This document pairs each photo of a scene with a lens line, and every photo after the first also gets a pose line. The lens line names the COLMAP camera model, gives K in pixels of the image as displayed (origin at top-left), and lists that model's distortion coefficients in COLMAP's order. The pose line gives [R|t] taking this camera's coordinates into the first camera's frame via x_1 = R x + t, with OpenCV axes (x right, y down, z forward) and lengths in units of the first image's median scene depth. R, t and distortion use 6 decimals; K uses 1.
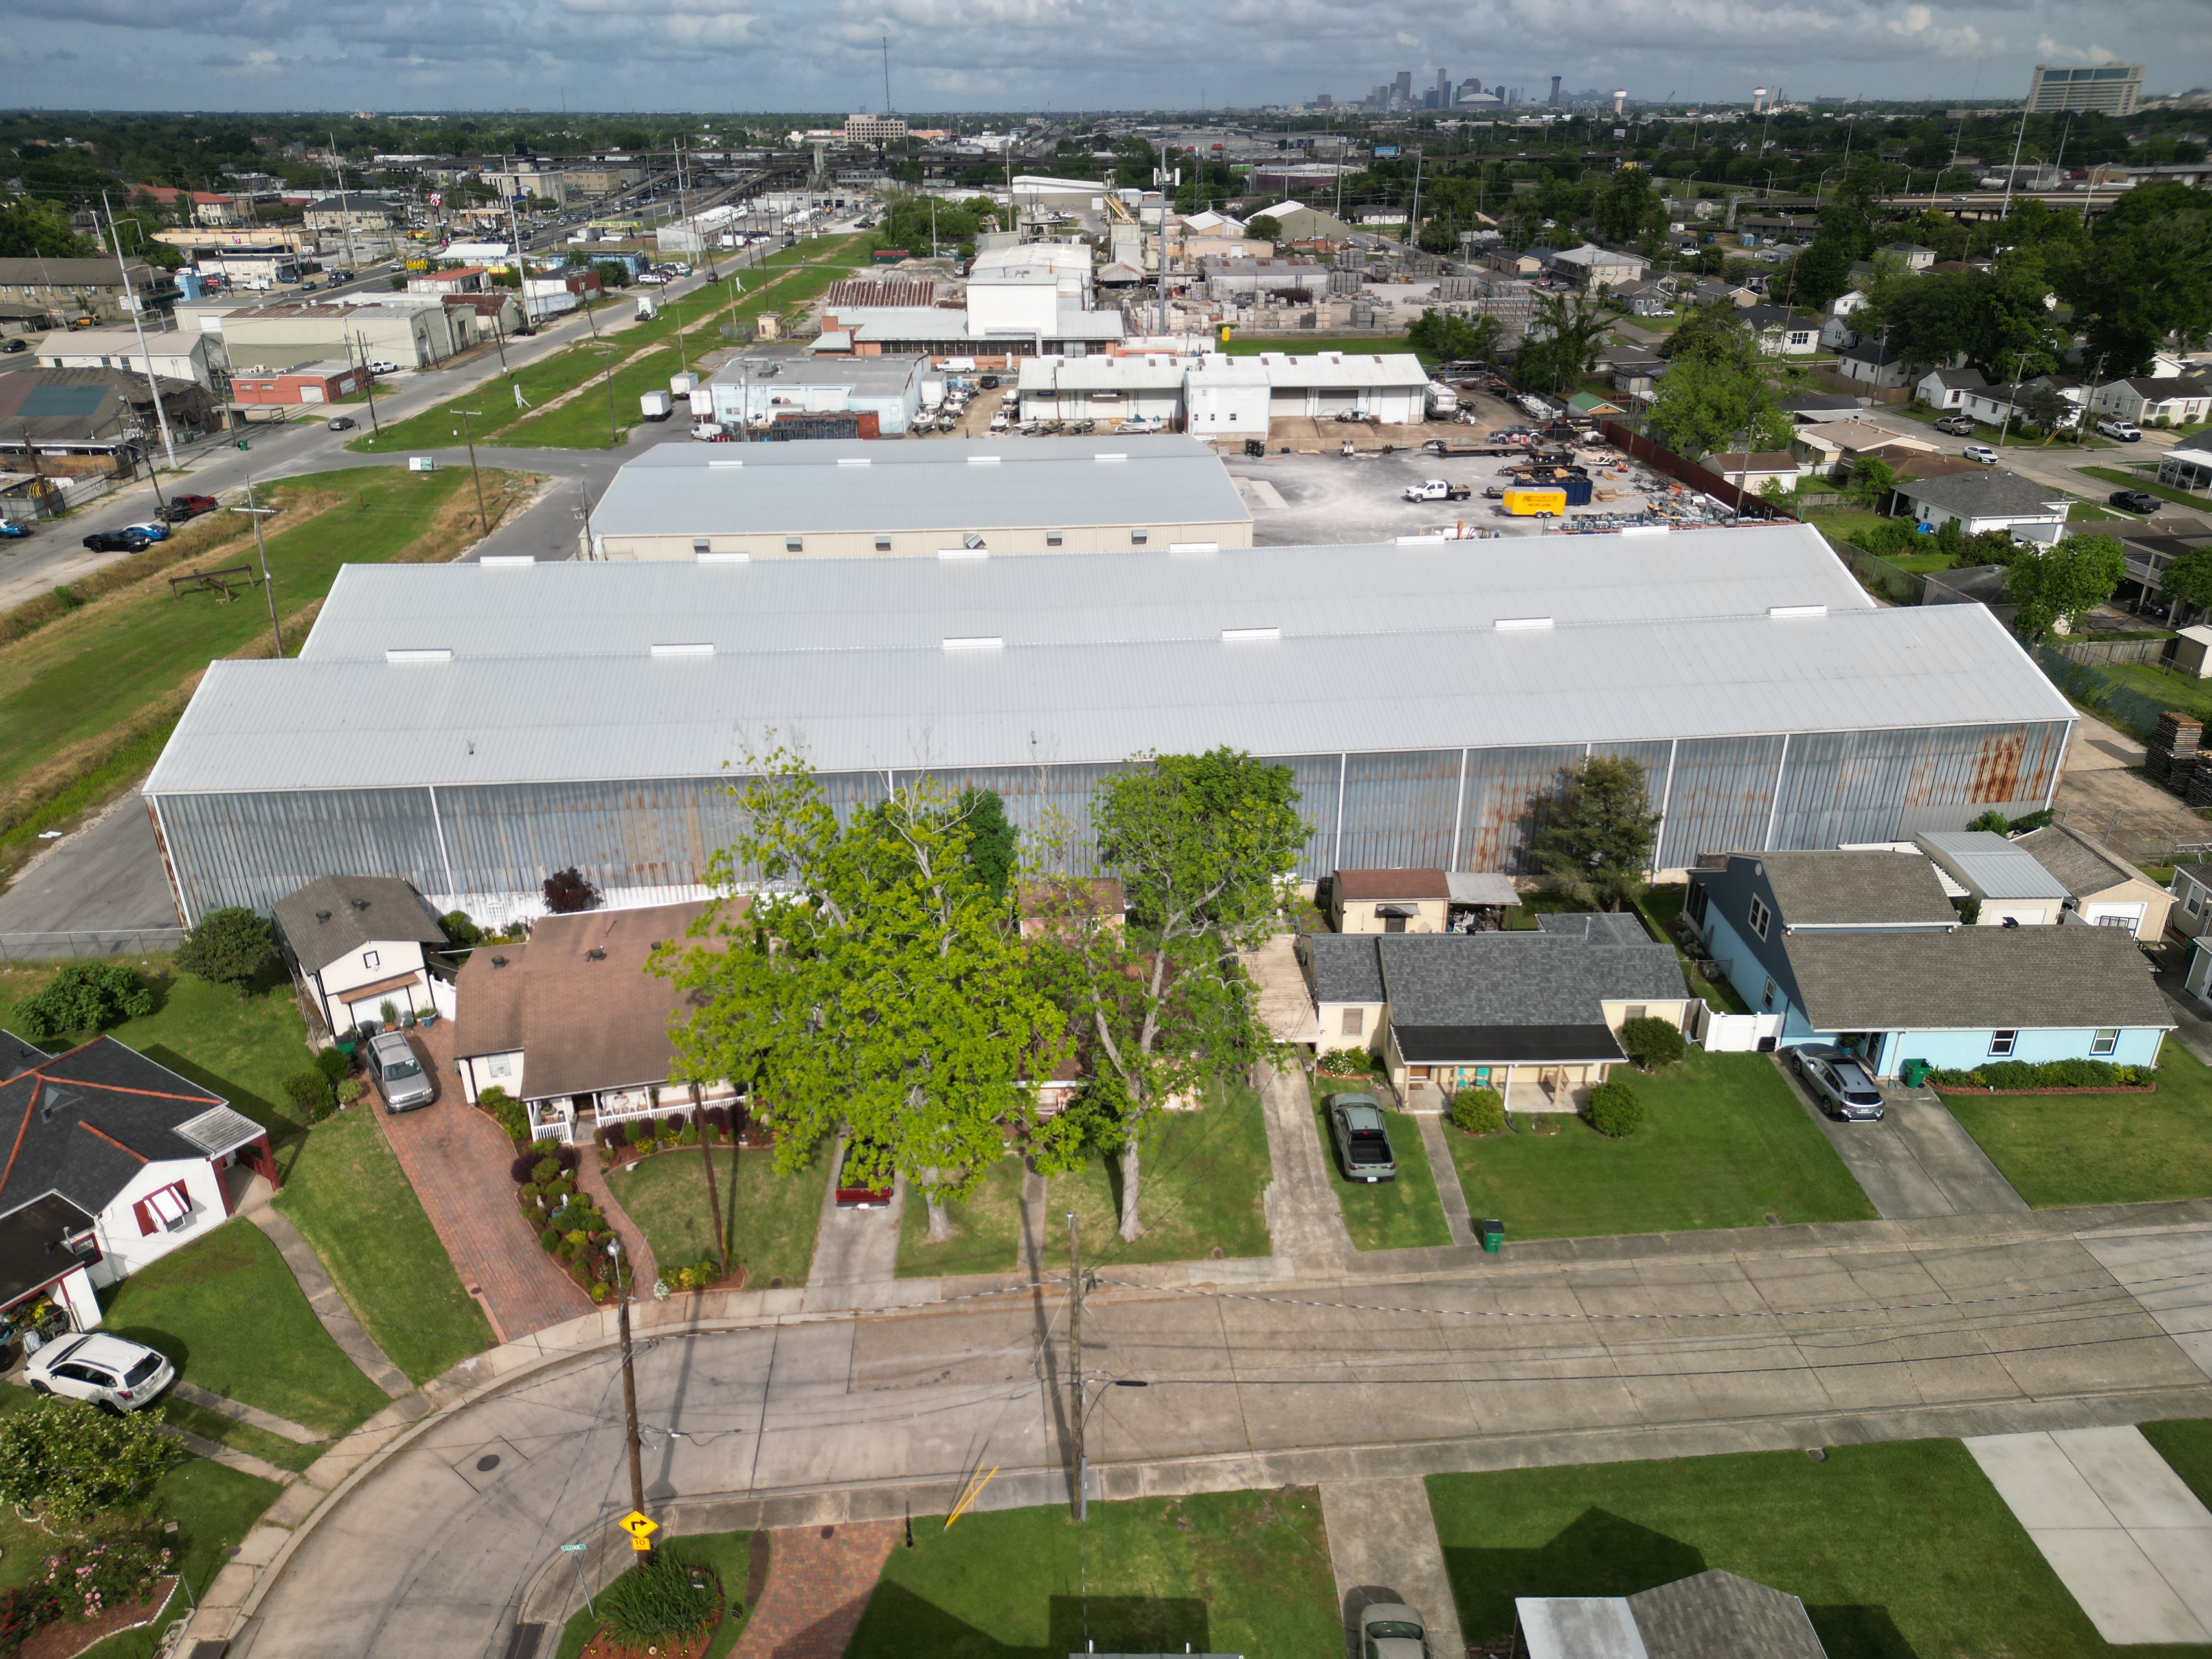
lens RADIAL K [[1527.7, 0, 1110.9], [0, 1527.7, 843.7], [0, 0, 1]] dist [0.071466, -0.062809]
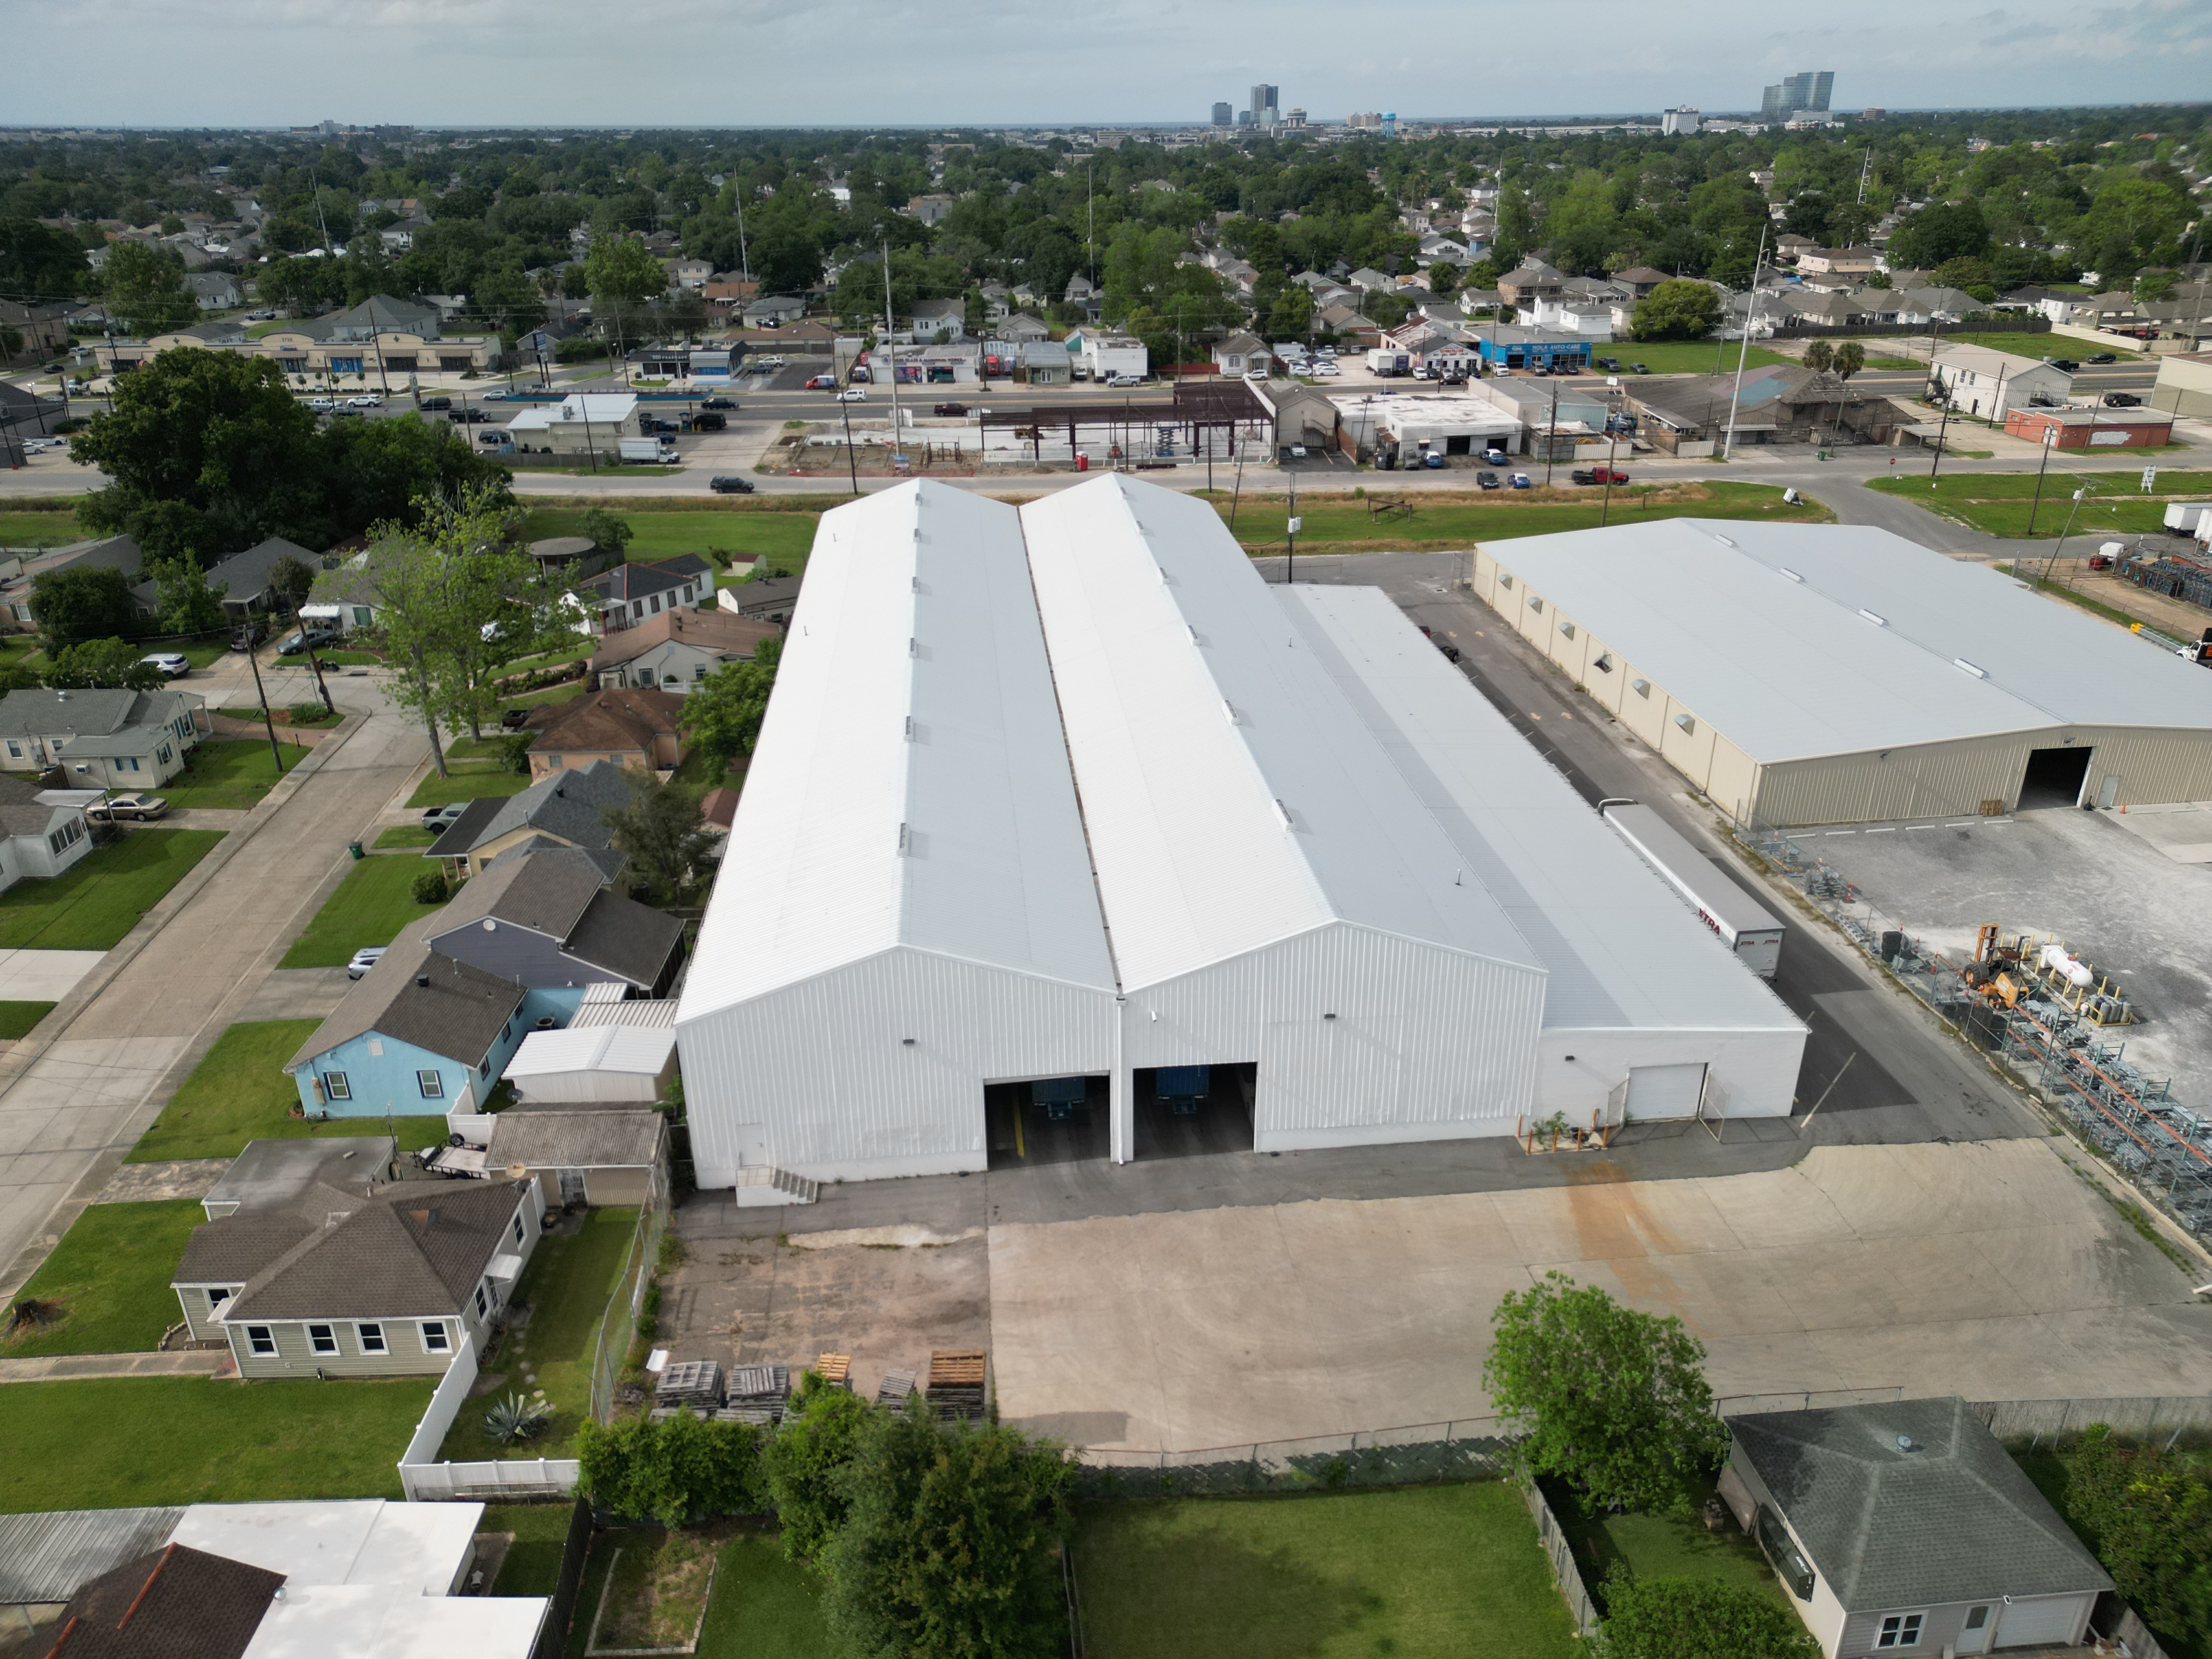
lens RADIAL K [[1527.7, 0, 1103.7], [0, 1527.7, 834.8], [0, 0, 1]] dist [0.071466, -0.062809]
pose [[0.007741, 0.424722, -0.905291, 1.306324], [-0.418653, 0.823532, 0.382785, -0.566604], [0.908113, 0.376040, 0.184186, 1.008040]]
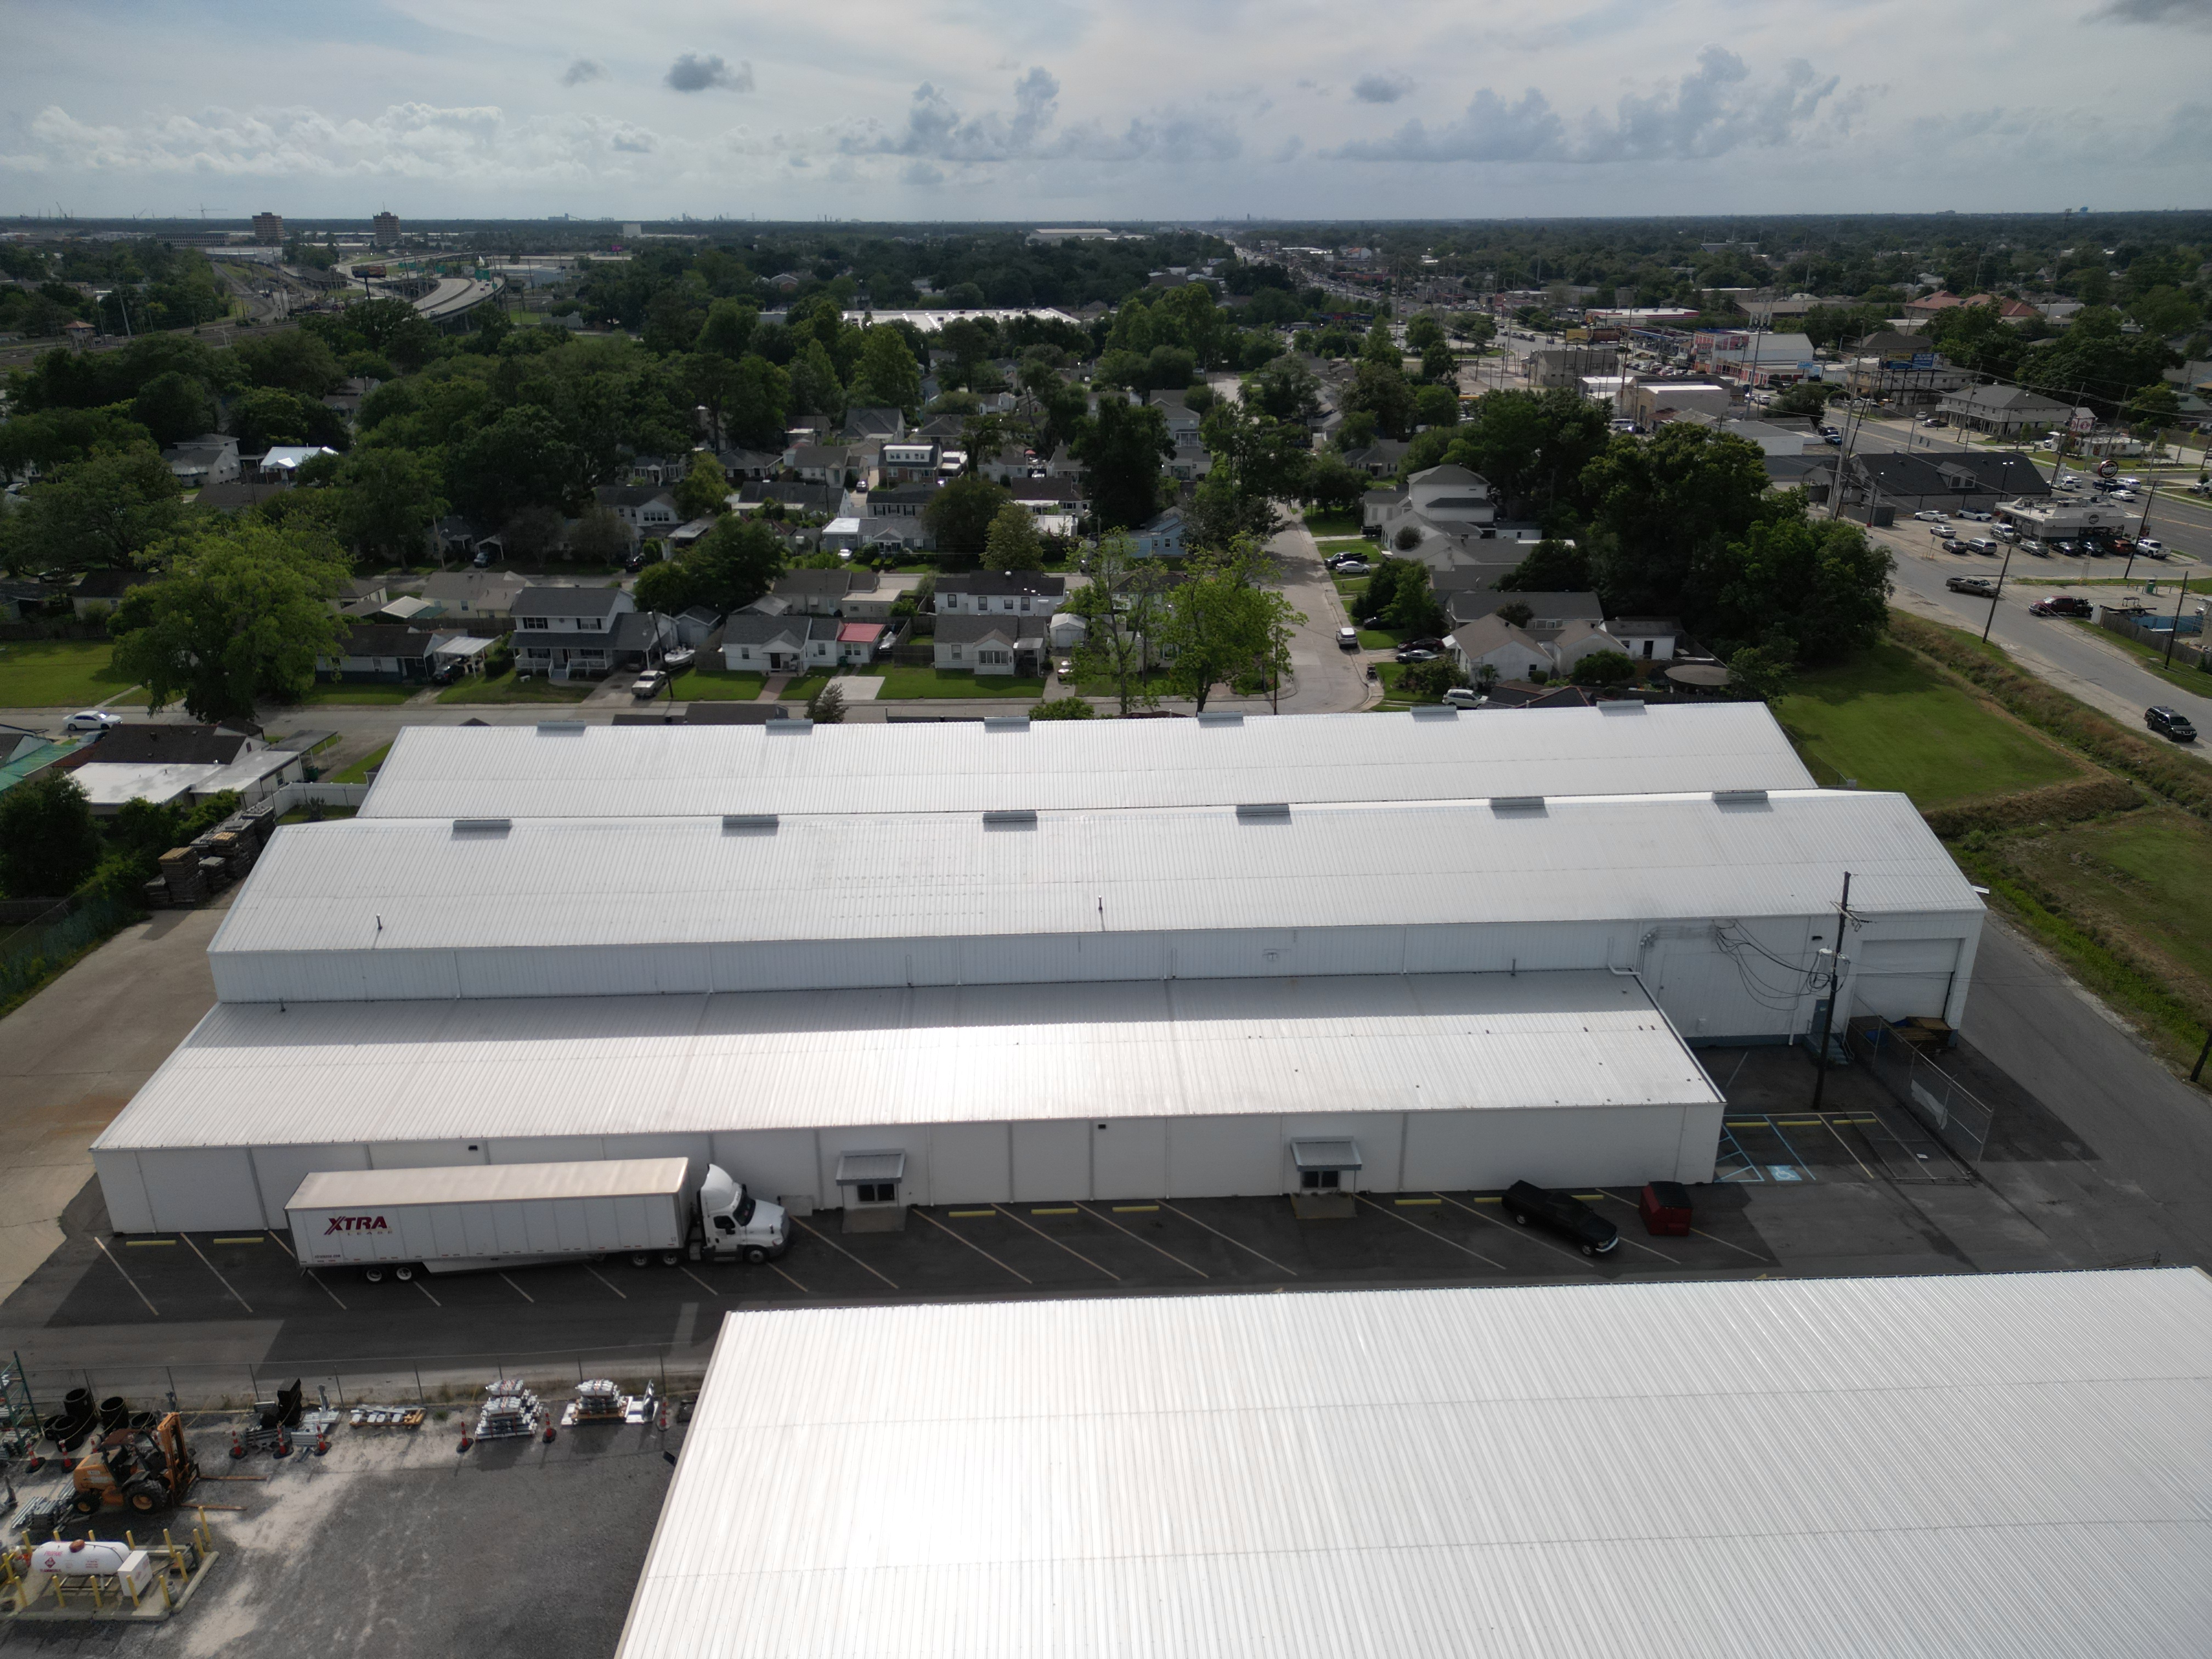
lens RADIAL K [[1527.7, 0, 1114.2], [0, 1527.7, 874.7], [0, 0, 1]] dist [0.071466, -0.062809]
pose [[-0.998958, -0.008499, 0.044830, -0.059191], [0.027737, 0.667015, 0.744528, -1.046934], [-0.036230, 0.744996, -0.666084, 2.028265]]
